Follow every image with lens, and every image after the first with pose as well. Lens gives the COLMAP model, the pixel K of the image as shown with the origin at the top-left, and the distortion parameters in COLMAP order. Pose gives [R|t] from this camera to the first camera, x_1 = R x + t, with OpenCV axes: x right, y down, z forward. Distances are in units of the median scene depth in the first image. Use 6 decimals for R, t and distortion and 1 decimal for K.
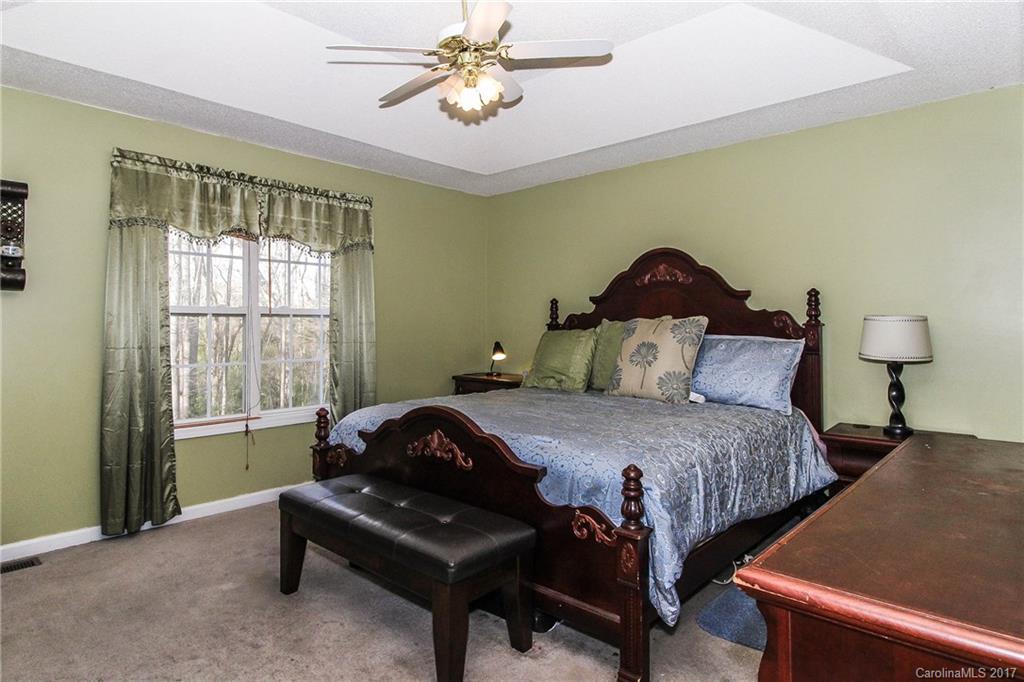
lens RADIAL K [[581.9, 0, 499.3], [0, 581.9, 325.3], [0, 0, 1]] dist [0.001794, 0.000071]
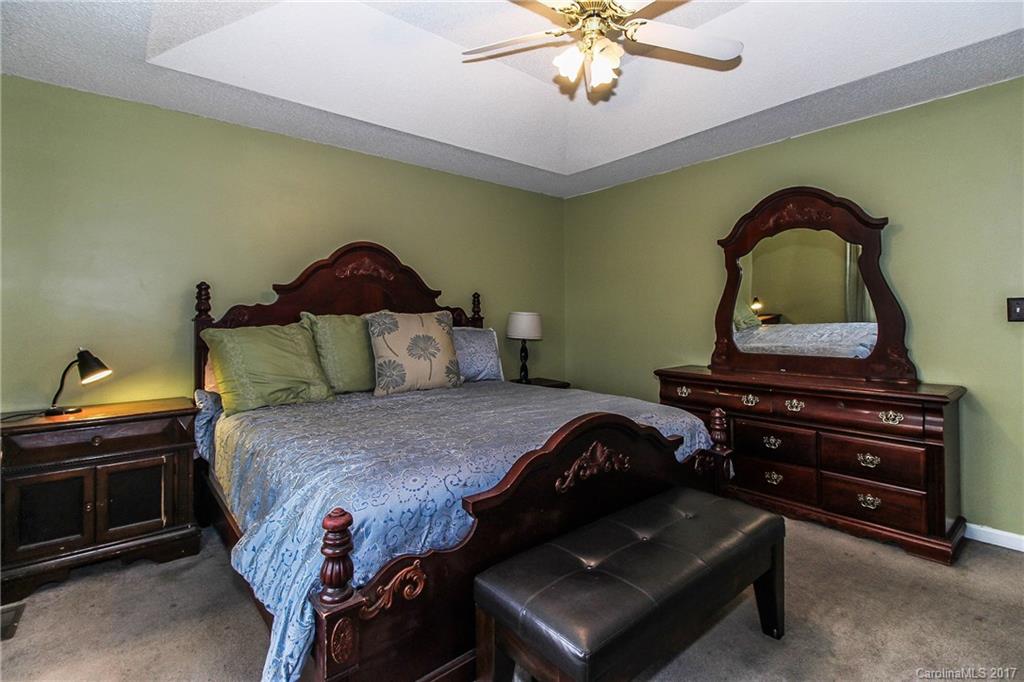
lens RADIAL K [[489.1, 0, 514.8], [0, 489.1, 310.1], [0, 0, 1]] dist [0.001988, 0.000290]
pose [[0.099243, 0.009179, 0.995021, -0.571260], [0.002589, 0.999952, -0.009483, -0.007225], [-0.995060, 0.003518, 0.099214, 0.703636]]
